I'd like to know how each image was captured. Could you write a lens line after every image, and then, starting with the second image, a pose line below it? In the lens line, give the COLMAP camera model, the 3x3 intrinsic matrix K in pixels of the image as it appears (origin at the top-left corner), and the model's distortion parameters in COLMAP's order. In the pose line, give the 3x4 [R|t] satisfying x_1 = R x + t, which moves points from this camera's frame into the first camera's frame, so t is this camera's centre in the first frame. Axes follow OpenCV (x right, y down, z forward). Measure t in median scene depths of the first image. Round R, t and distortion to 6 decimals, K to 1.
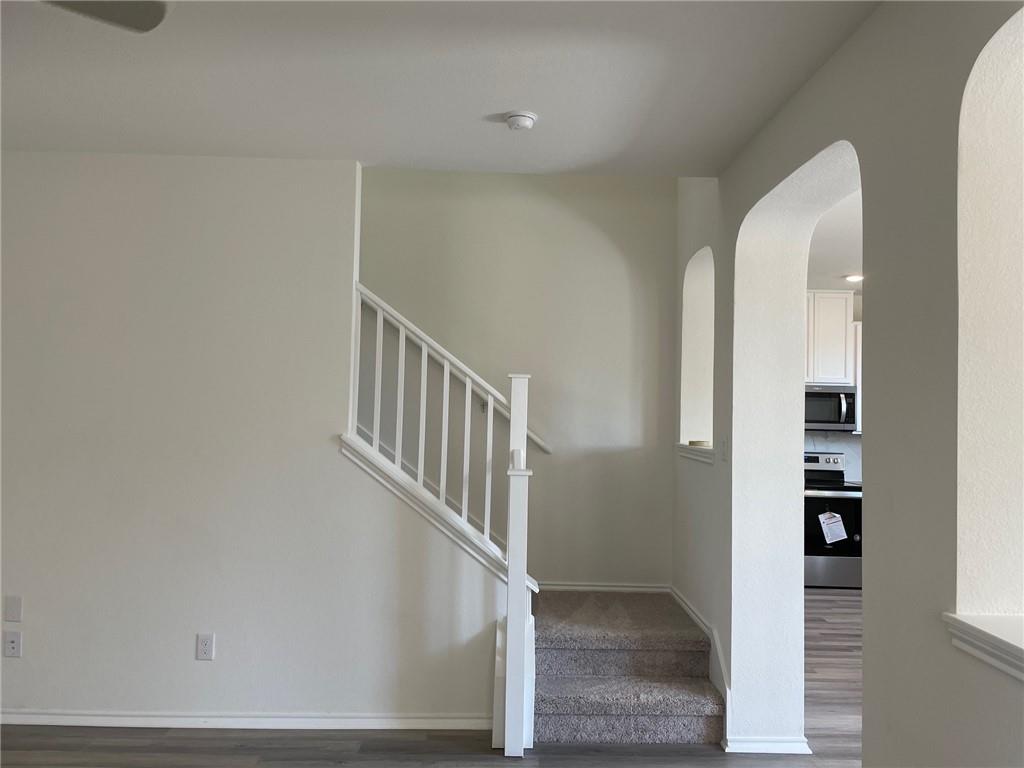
lens RADIAL K [[772.7, 0, 518.1], [0, 772.7, 379.1], [0, 0, 1]] dist [0.077766, -0.117569]
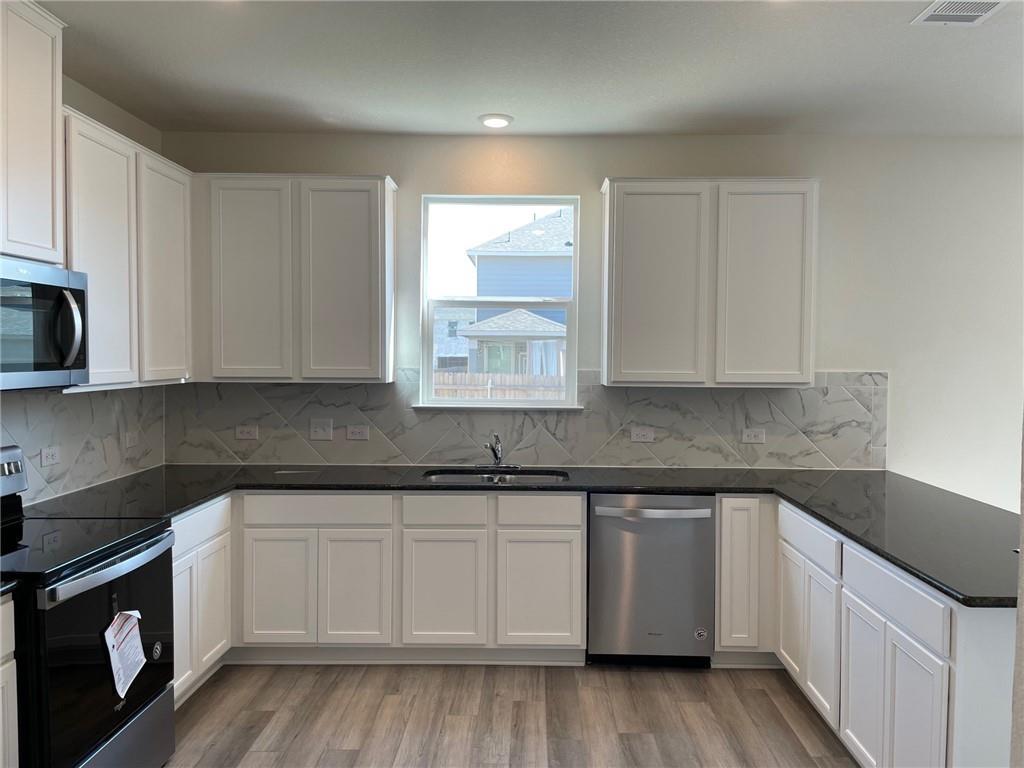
lens RADIAL K [[772.7, 0, 518.1], [0, 772.7, 379.1], [0, 0, 1]] dist [0.077766, -0.117569]
pose [[0.032746, -0.058487, 0.997751, 0.042958], [-0.041191, 0.997359, 0.059816, 0.029808], [-0.998615, -0.043057, 0.030251, 0.764975]]
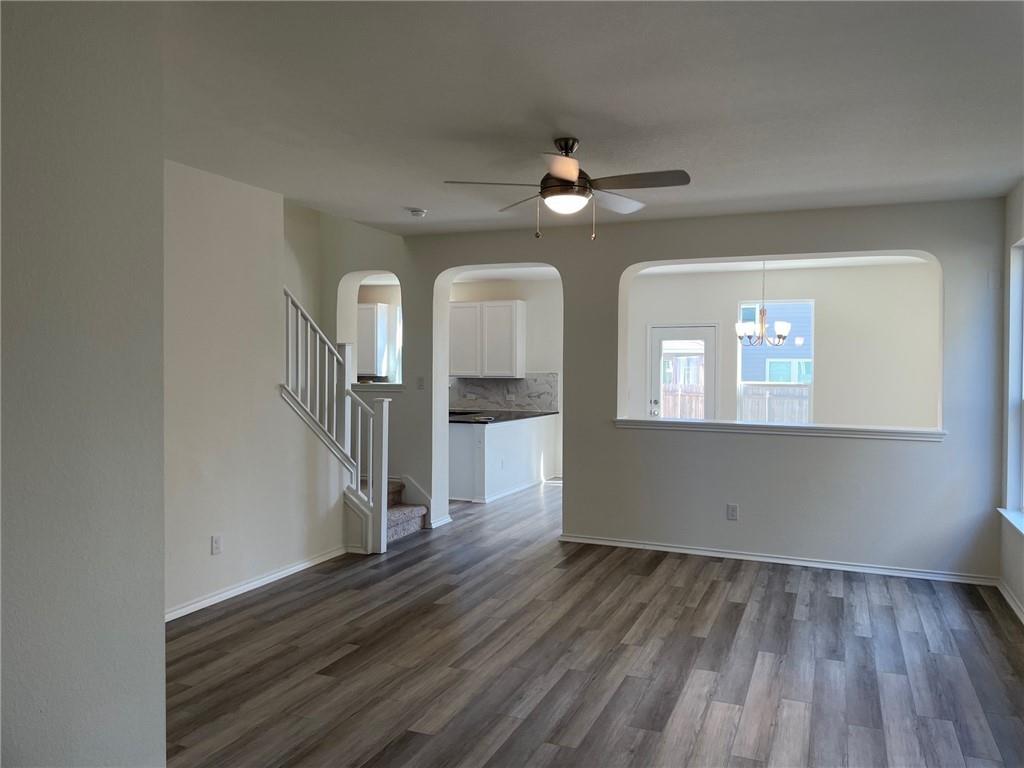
lens RADIAL K [[772.7, 0, 518.1], [0, 772.7, 379.1], [0, 0, 1]] dist [0.077766, -0.117569]
pose [[0.410135, -0.037678, 0.911246, -0.696537], [-0.027501, 0.998181, 0.053651, -0.014298], [-0.911610, -0.047064, 0.408353, -0.006550]]
